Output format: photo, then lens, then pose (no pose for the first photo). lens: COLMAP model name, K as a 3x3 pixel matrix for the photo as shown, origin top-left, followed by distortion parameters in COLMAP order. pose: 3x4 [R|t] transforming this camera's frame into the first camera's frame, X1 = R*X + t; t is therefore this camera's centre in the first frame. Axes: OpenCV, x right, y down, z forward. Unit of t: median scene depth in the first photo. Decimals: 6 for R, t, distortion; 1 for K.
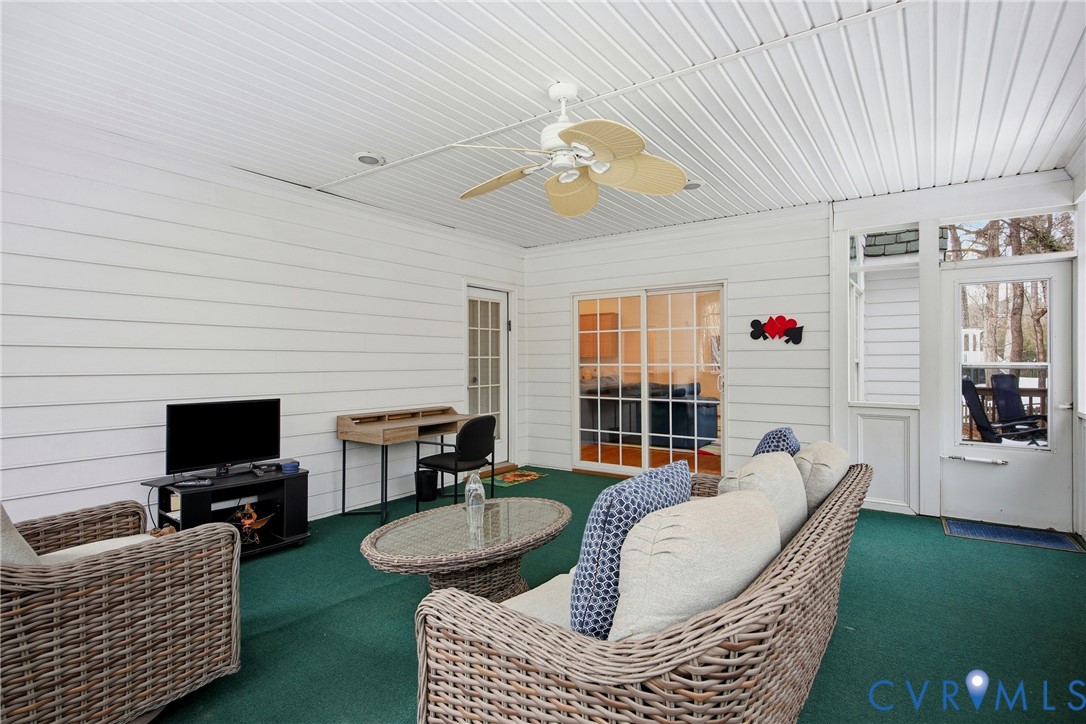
lens RADIAL K [[555.3, 0, 543.1], [0, 555.3, 359.3], [0, 0, 1]] dist [-0.002313, -0.000603]
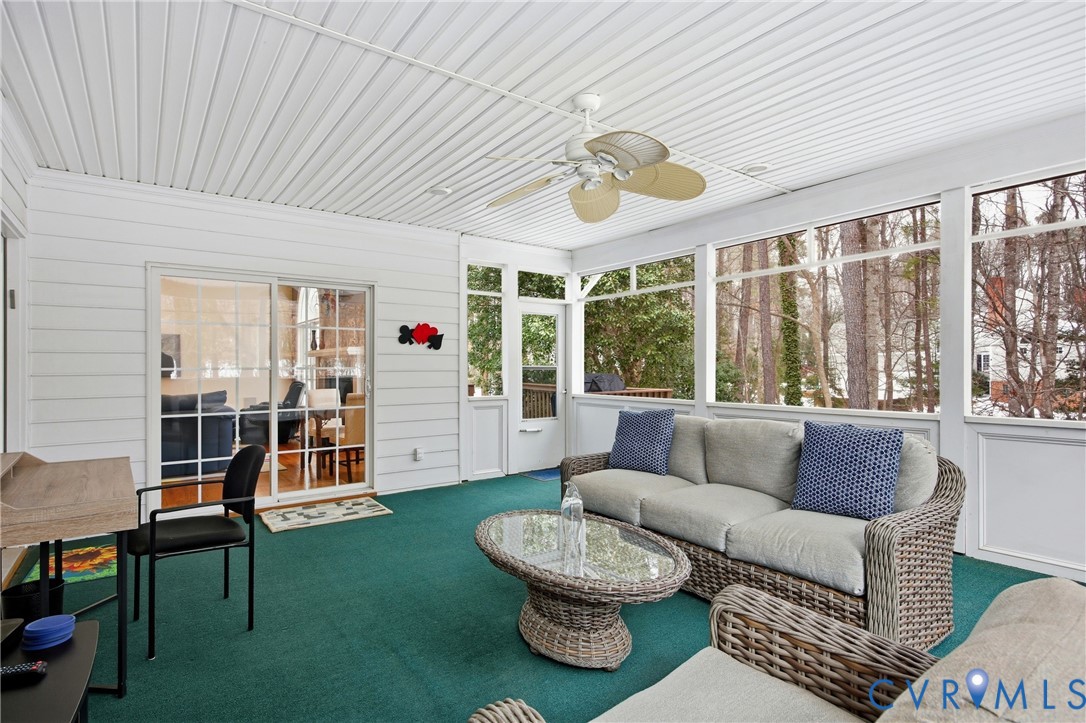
lens RADIAL K [[555.3, 0, 544.6], [0, 555.3, 362.7], [0, 0, 1]] dist [-0.002313, -0.000603]
pose [[0.316895, 0.006707, 0.948437, -0.543095], [0.001326, 0.999971, -0.007514, 0.008442], [-0.948460, 0.003639, 0.316876, 0.417759]]
